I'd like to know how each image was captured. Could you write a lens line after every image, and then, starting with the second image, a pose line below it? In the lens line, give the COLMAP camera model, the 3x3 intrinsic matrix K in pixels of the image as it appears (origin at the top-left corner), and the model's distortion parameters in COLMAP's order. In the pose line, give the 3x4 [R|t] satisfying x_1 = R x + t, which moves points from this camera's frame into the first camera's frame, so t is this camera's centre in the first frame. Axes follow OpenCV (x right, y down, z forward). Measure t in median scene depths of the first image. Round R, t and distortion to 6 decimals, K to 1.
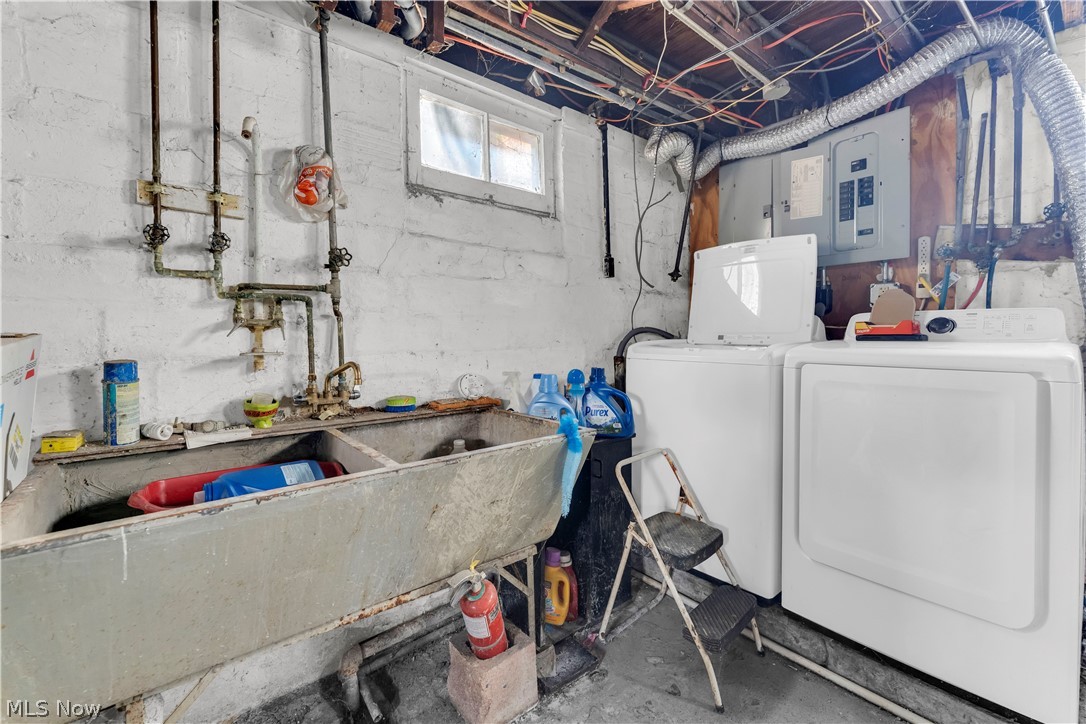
lens RADIAL K [[439.6, 0, 537.2], [0, 439.6, 349.0], [0, 0, 1]] dist [-0.000394, -0.000090]
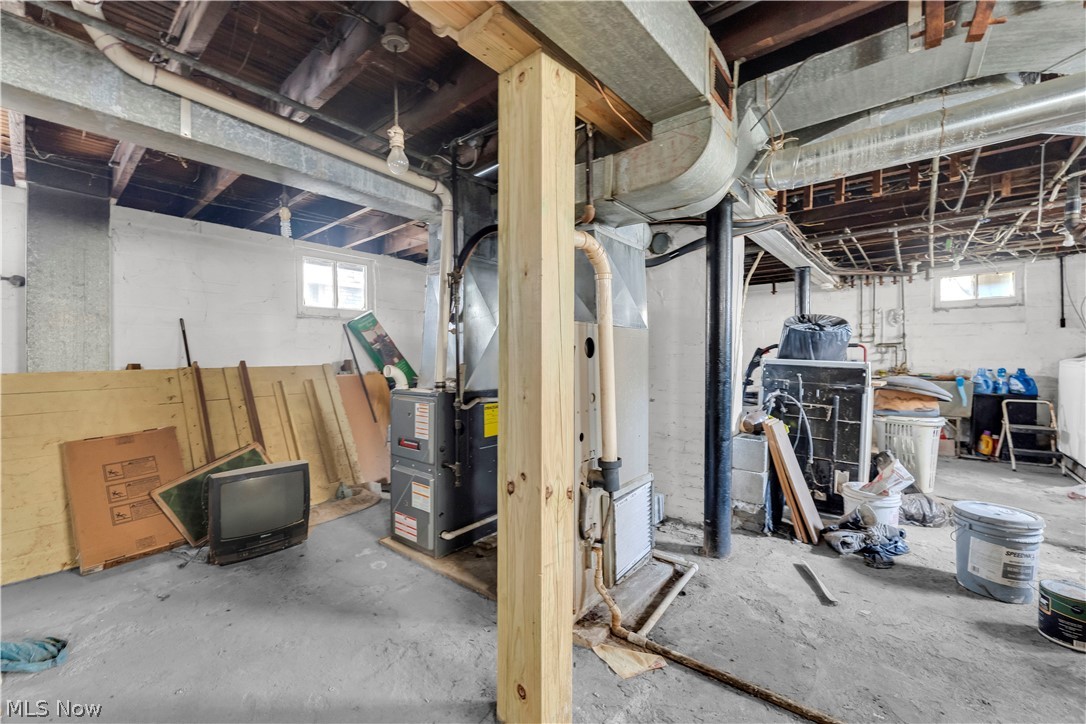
lens RADIAL K [[439.6, 0, 537.2], [0, 439.6, 349.0], [0, 0, 1]] dist [-0.000394, -0.000090]
pose [[0.186979, -0.004160, -0.982355, 2.730856], [-0.025512, 0.999633, -0.009089, 0.032072], [0.982033, 0.026761, 0.186804, -2.887033]]
